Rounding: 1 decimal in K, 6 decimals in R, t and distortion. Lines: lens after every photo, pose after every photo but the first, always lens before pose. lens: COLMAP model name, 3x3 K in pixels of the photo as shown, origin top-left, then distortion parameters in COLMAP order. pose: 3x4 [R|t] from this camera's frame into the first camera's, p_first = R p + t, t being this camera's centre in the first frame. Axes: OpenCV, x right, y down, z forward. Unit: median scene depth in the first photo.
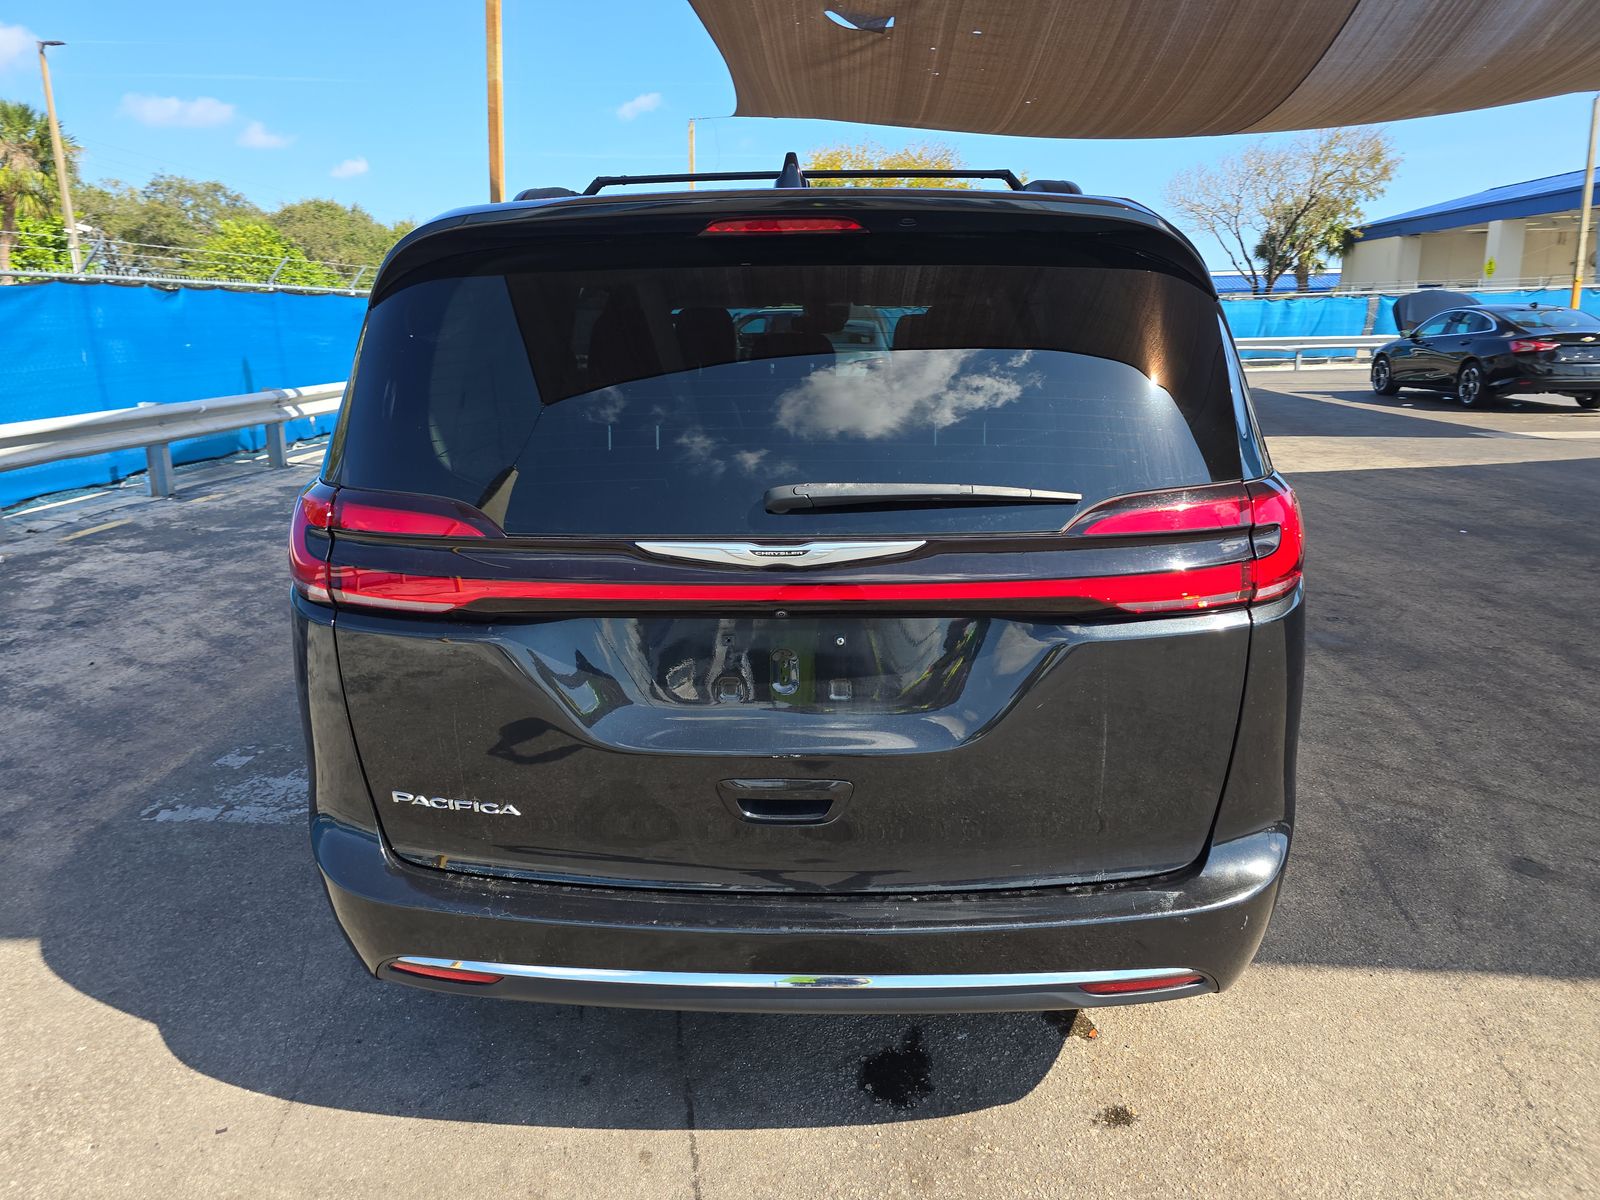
lens RADIAL K [[1097.1, 0, 814.8], [0, 1097.1, 601.7], [0, 0, 1]] dist [0.029388, -0.027232]
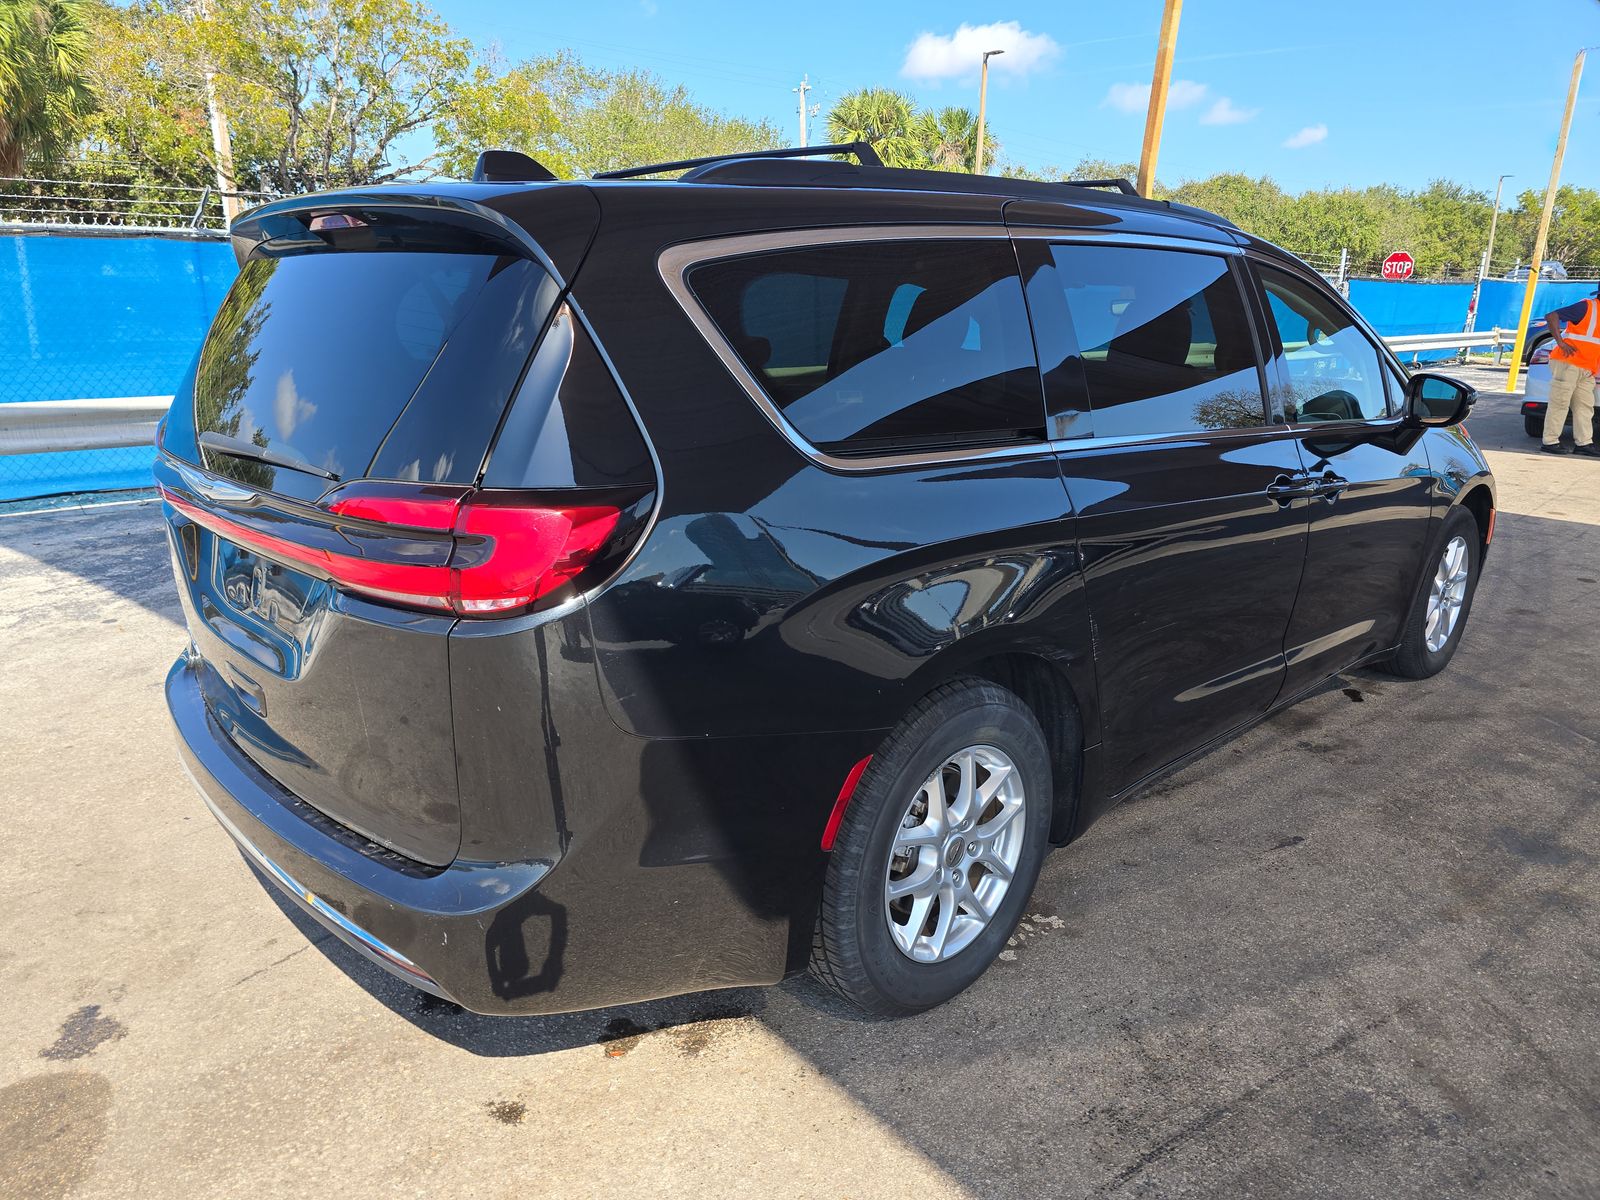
lens RADIAL K [[1106.5, 0, 801.2], [0, 1106.5, 609.1], [0, 0, 1]] dist [0.053122, -0.047510]
pose [[0.705320, 0.208201, -0.677626, 0.867146], [-0.191923, 0.976282, 0.100197, -0.108304], [0.682415, 0.059381, 0.728549, 0.341517]]
